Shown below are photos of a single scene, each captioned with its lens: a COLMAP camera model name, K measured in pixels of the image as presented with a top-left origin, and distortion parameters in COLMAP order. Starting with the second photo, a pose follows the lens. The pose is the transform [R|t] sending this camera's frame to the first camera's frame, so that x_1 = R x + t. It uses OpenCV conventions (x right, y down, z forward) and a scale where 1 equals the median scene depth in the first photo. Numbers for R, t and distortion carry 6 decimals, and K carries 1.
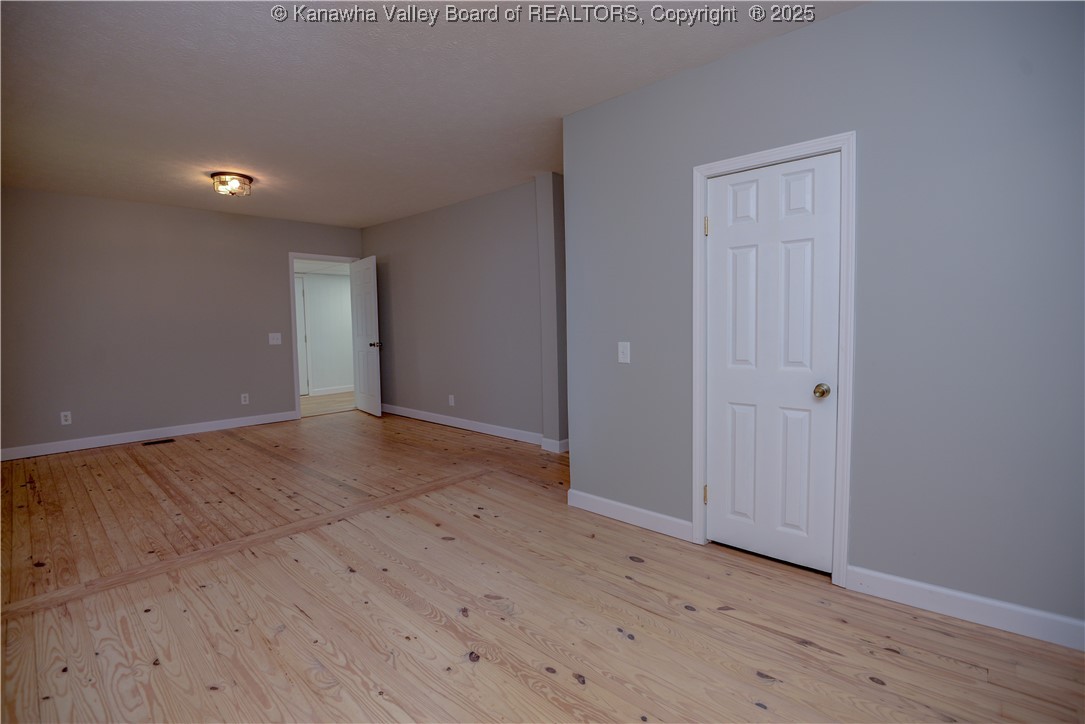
lens RADIAL K [[486.6, 0, 540.7], [0, 486.6, 341.3], [0, 0, 1]] dist [-0.054072, -0.000422]
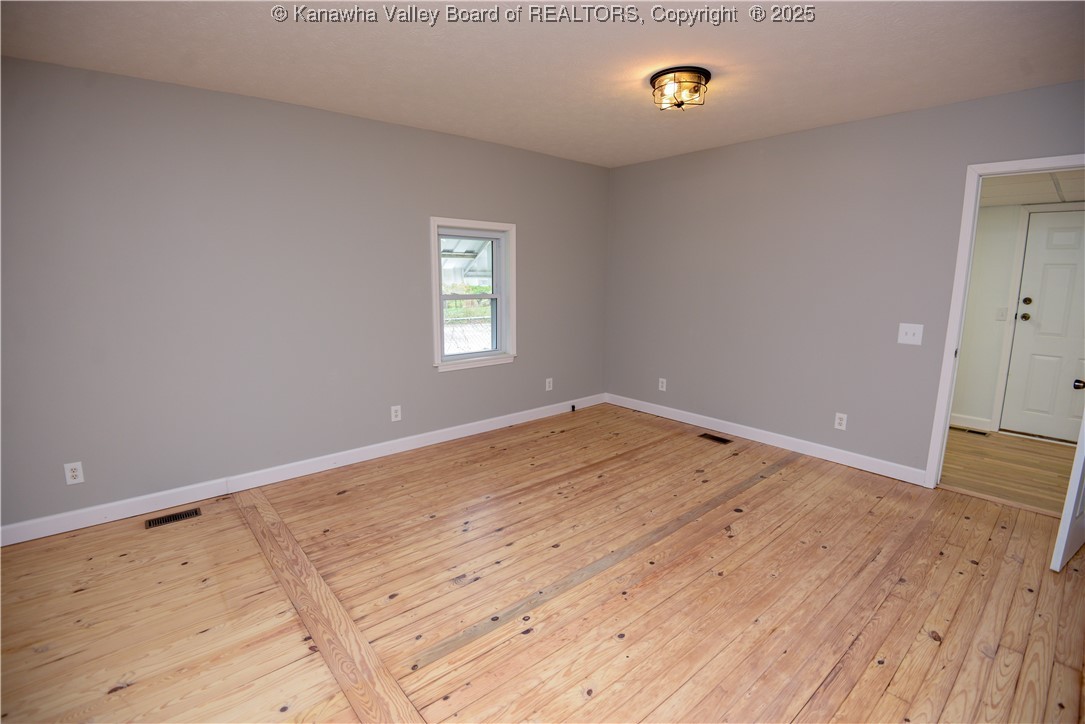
lens RADIAL K [[510.7, 0, 542.5], [0, 510.7, 362.0], [0, 0, 1]] dist [-0.066006, -0.000613]
pose [[-0.070514, 0.183091, -0.980564, 0.094121], [-0.062541, 0.980265, 0.187533, -0.104633], [0.995548, 0.074549, -0.057672, 1.152612]]
